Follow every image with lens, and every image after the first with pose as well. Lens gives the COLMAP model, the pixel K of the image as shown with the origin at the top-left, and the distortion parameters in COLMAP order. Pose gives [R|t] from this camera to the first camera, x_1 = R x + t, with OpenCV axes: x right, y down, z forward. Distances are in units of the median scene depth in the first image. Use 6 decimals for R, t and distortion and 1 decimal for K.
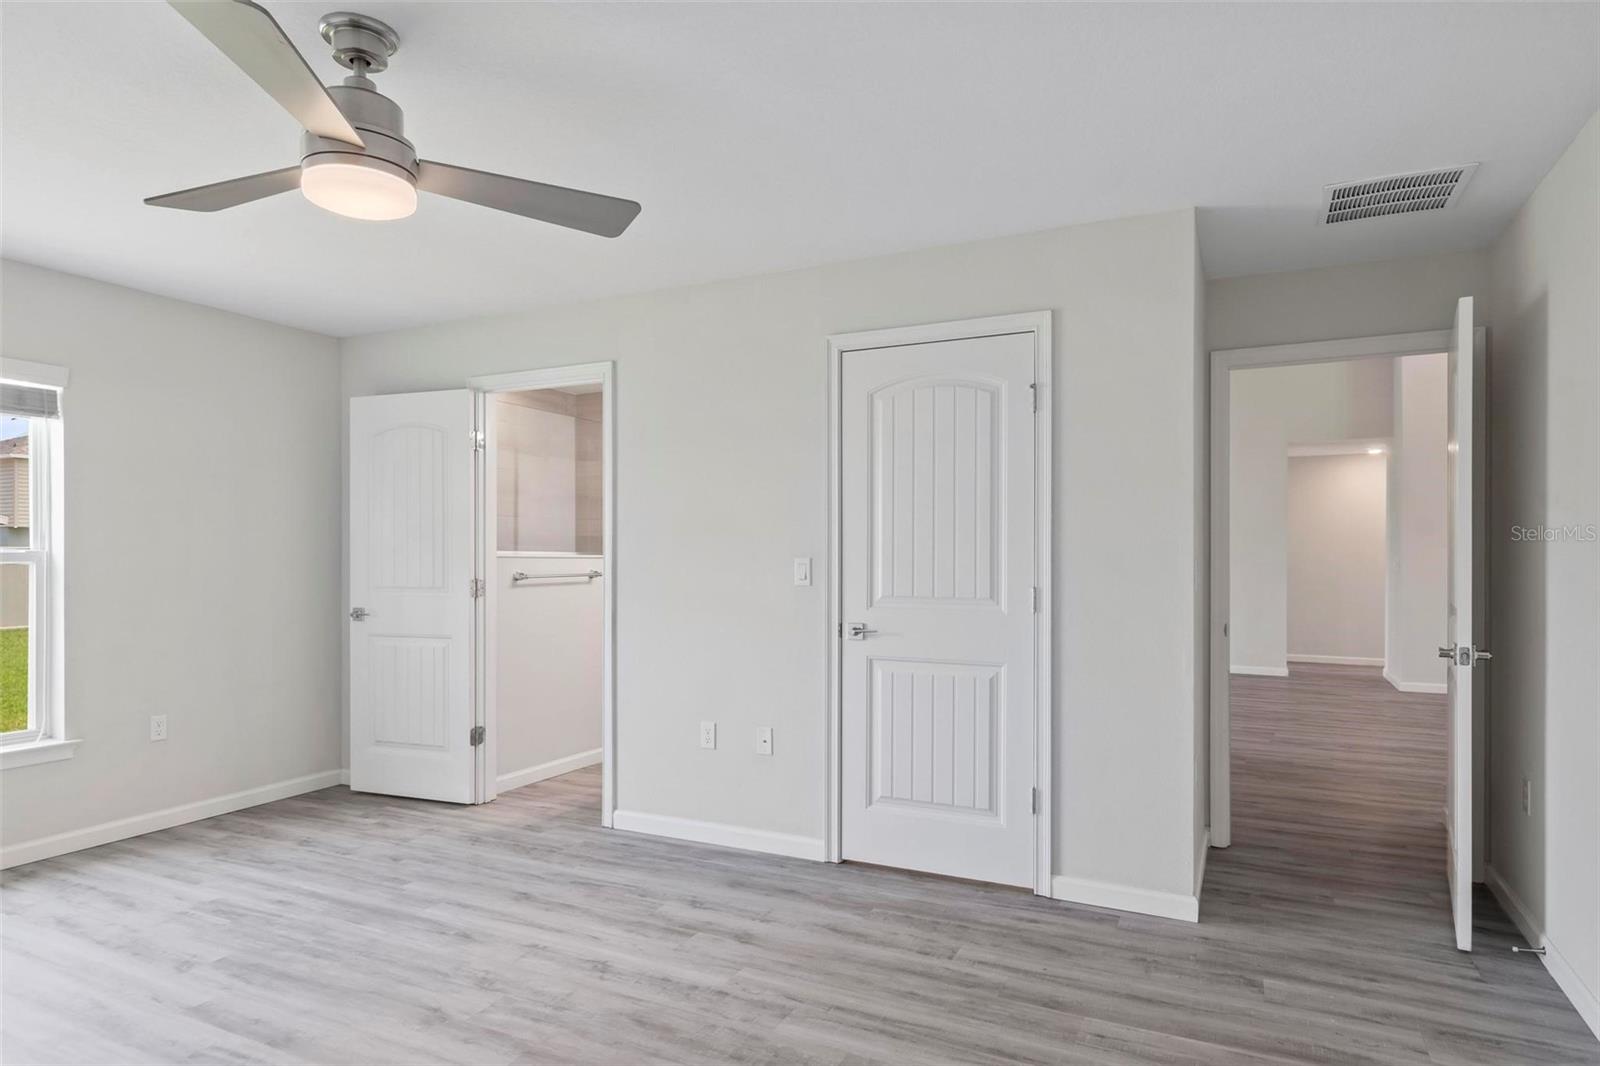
lens RADIAL K [[941.4, 0, 792.6], [0, 941.4, 576.5], [0, 0, 1]] dist [-0.004995, -0.001841]
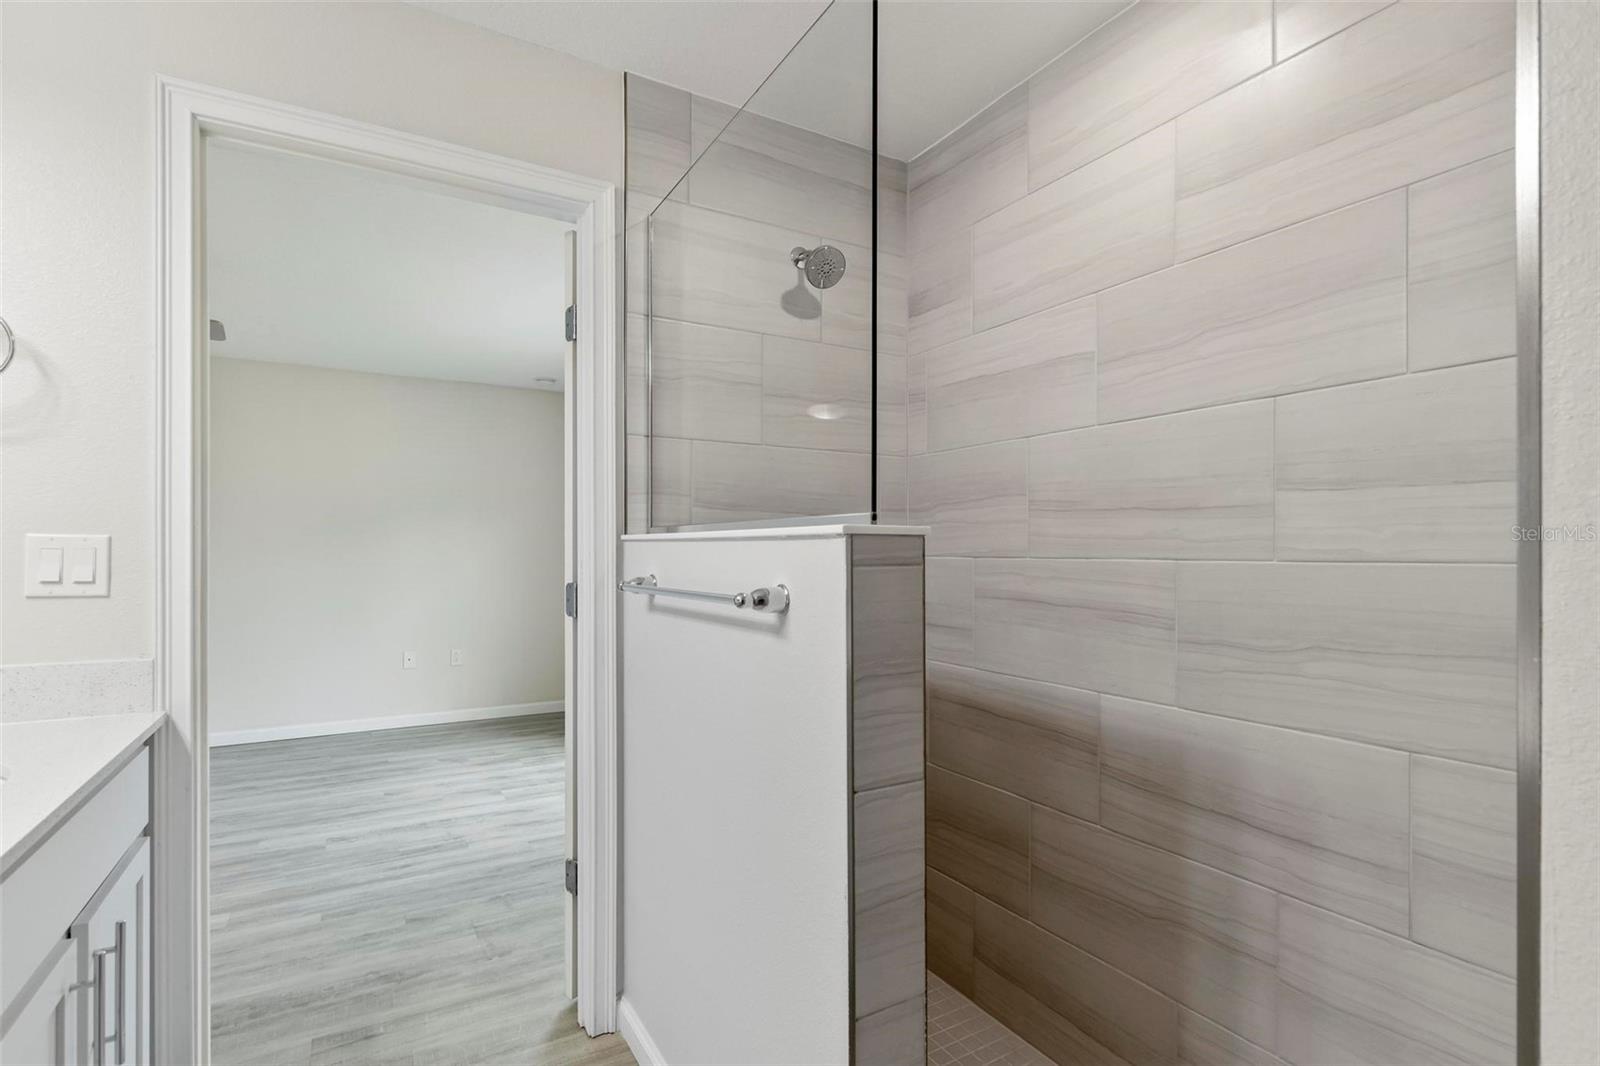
lens RADIAL K [[758.7, 0, 790.3], [0, 758.7, 544.6], [0, 0, 1]] dist [-0.004108, -0.001565]
pose [[-0.557917, -0.000775, -0.829896, -0.068234], [-0.002107, 0.999998, 0.000482, -0.025048], [0.829894, 0.002018, -0.557918, 1.833940]]
